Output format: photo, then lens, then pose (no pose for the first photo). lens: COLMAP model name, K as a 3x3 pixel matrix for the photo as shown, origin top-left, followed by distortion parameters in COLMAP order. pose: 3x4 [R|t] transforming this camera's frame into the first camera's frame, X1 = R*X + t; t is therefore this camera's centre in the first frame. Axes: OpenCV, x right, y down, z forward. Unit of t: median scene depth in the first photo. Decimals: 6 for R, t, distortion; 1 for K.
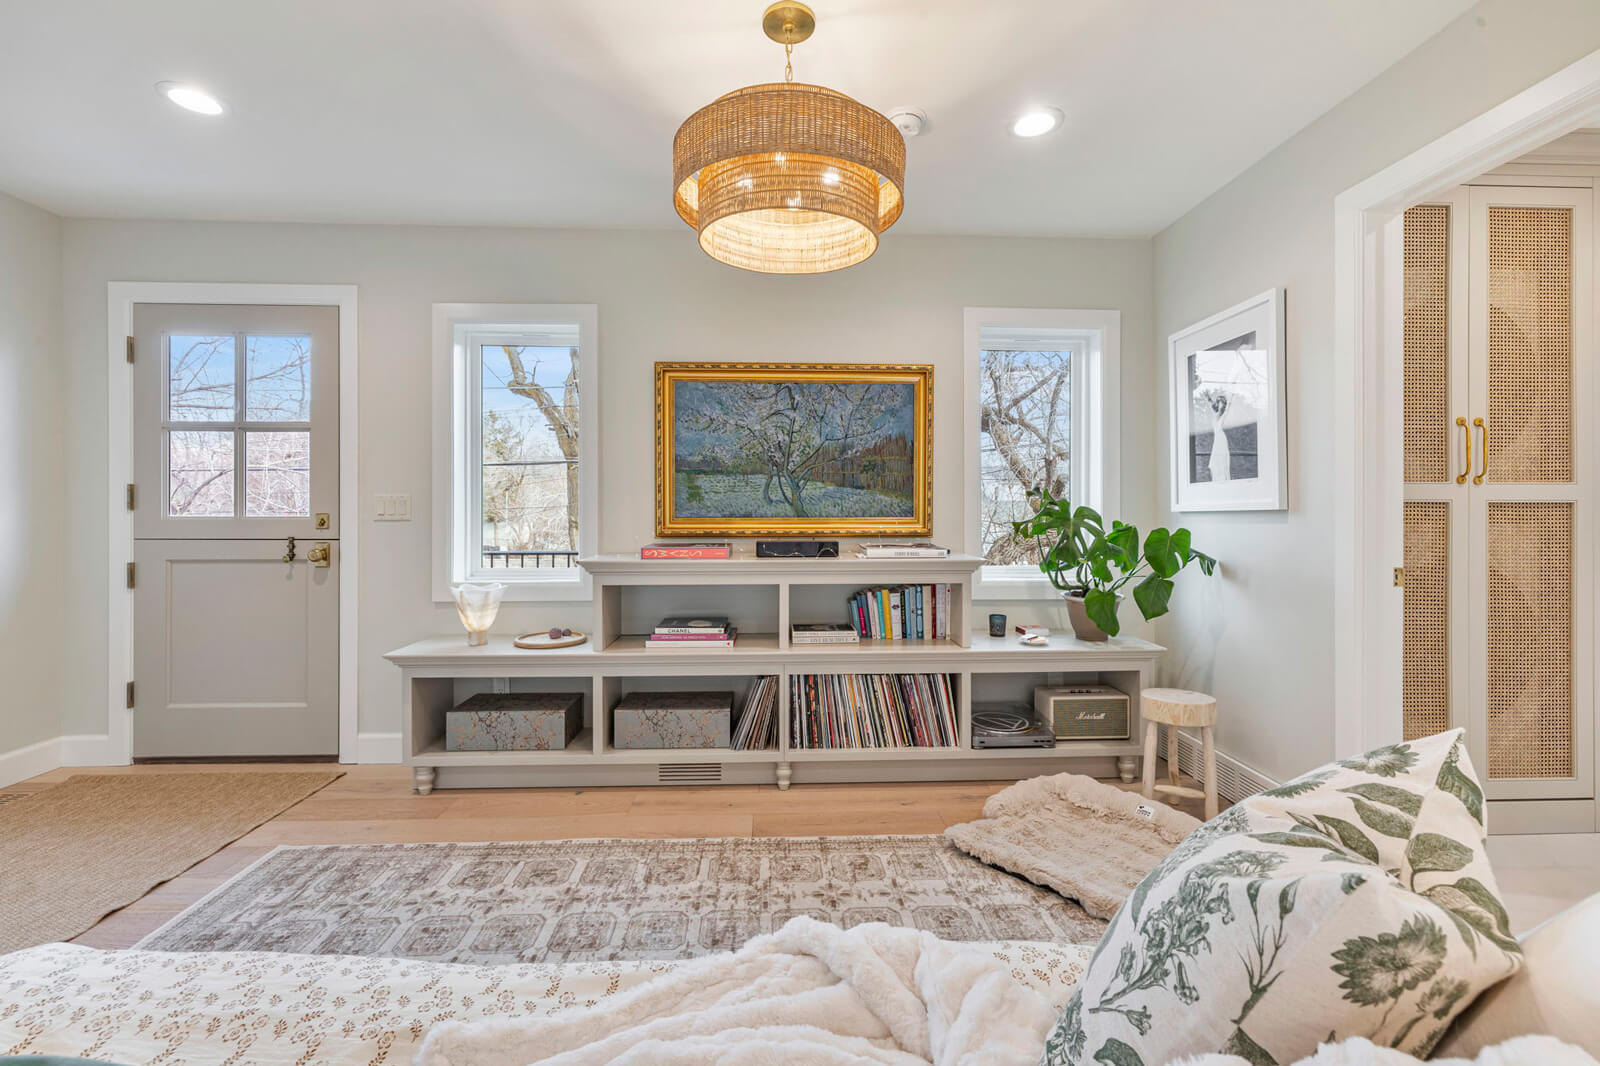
lens RADIAL K [[668.9, 0, 794.6], [0, 668.9, 520.5], [0, 0, 1]] dist [0.001276, -0.000487]
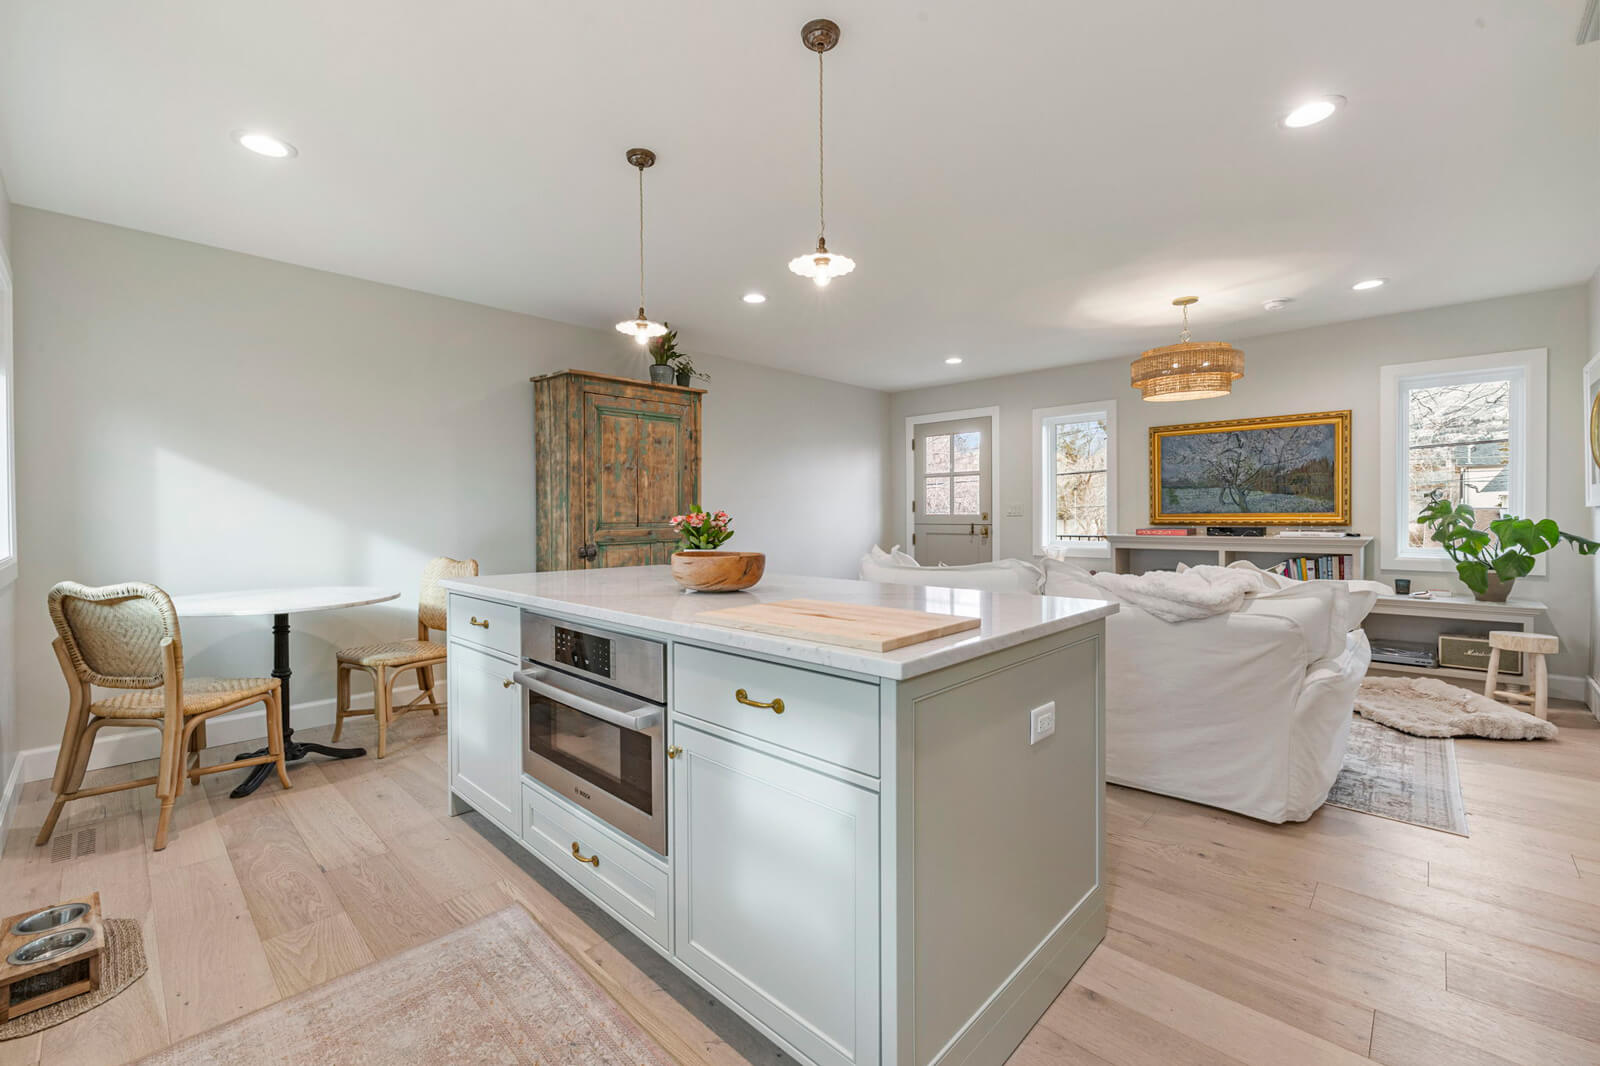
lens RADIAL K [[668.9, 0, 797.9], [0, 668.9, 518.6], [0, 0, 1]] dist [0.001276, -0.000487]
pose [[0.696449, -0.000939, -0.717606, 0.426955], [0.001622, 0.999999, 0.000265, 0.007029], [0.717605, -0.001349, 0.696449, -0.938076]]
